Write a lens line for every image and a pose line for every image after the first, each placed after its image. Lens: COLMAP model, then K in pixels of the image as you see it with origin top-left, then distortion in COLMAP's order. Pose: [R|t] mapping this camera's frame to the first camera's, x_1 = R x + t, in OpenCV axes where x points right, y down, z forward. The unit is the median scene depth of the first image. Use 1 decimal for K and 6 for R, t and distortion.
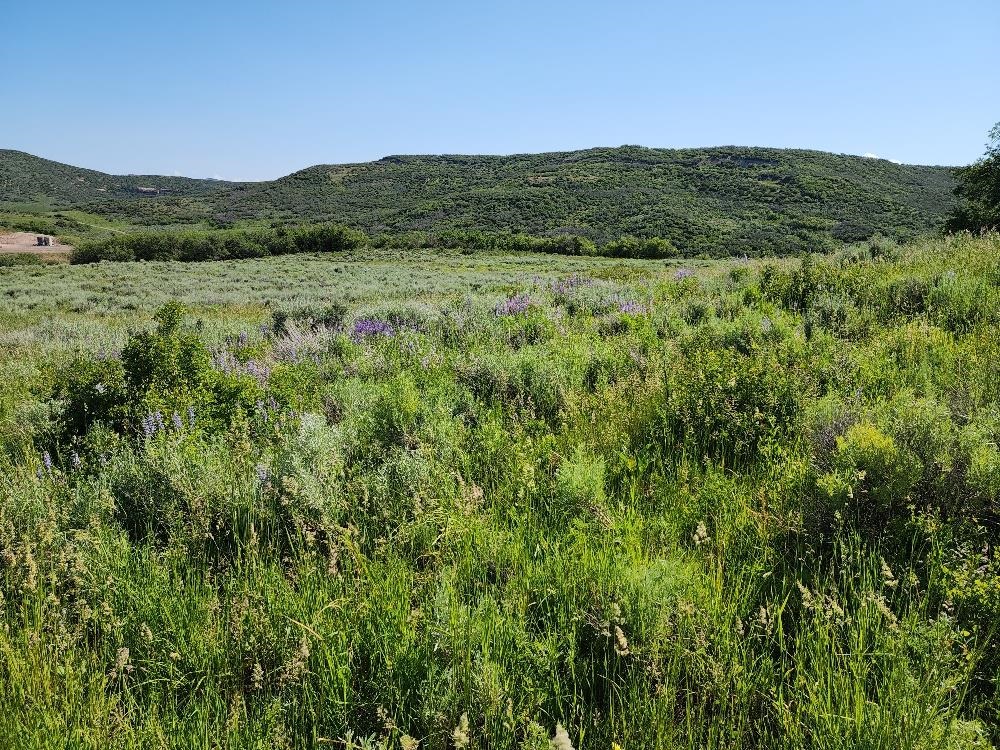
lens RADIAL K [[647.7, 0, 498.9], [0, 647.7, 366.9], [0, 0, 1]] dist [0.066290, -0.063287]
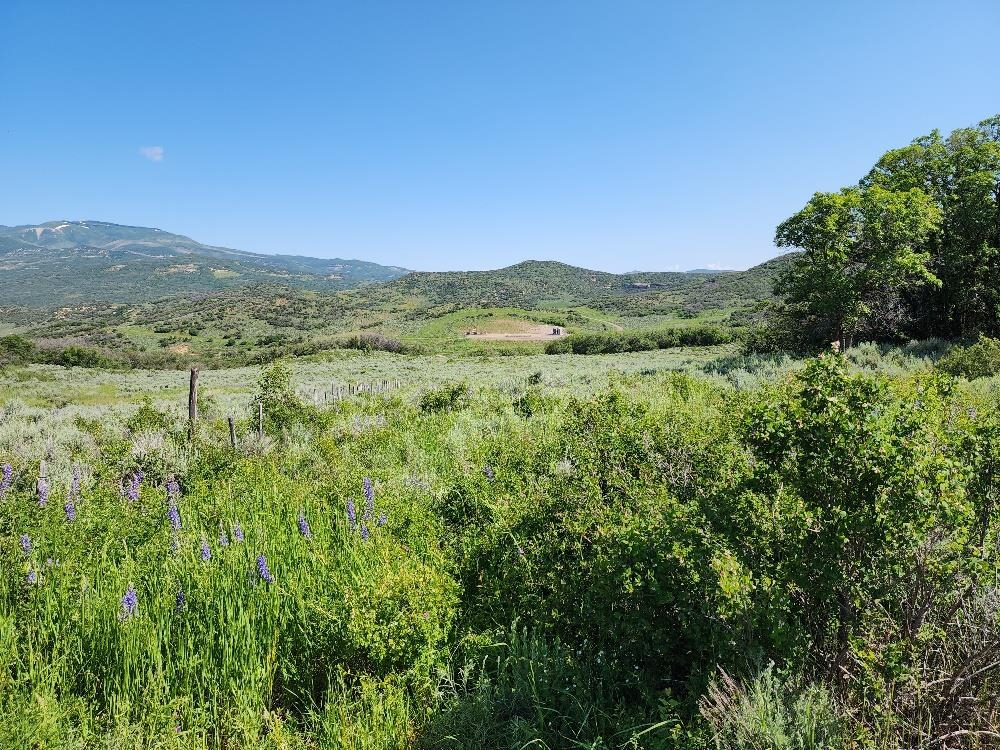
lens RADIAL K [[647.7, 0, 504.2], [0, 647.7, 368.9], [0, 0, 1]] dist [0.066290, -0.063287]
pose [[0.767288, 0.031355, -0.640536, 0.340793], [-0.109038, 0.990640, -0.082122, 0.024132], [0.631965, 0.132854, 0.763525, -0.302206]]
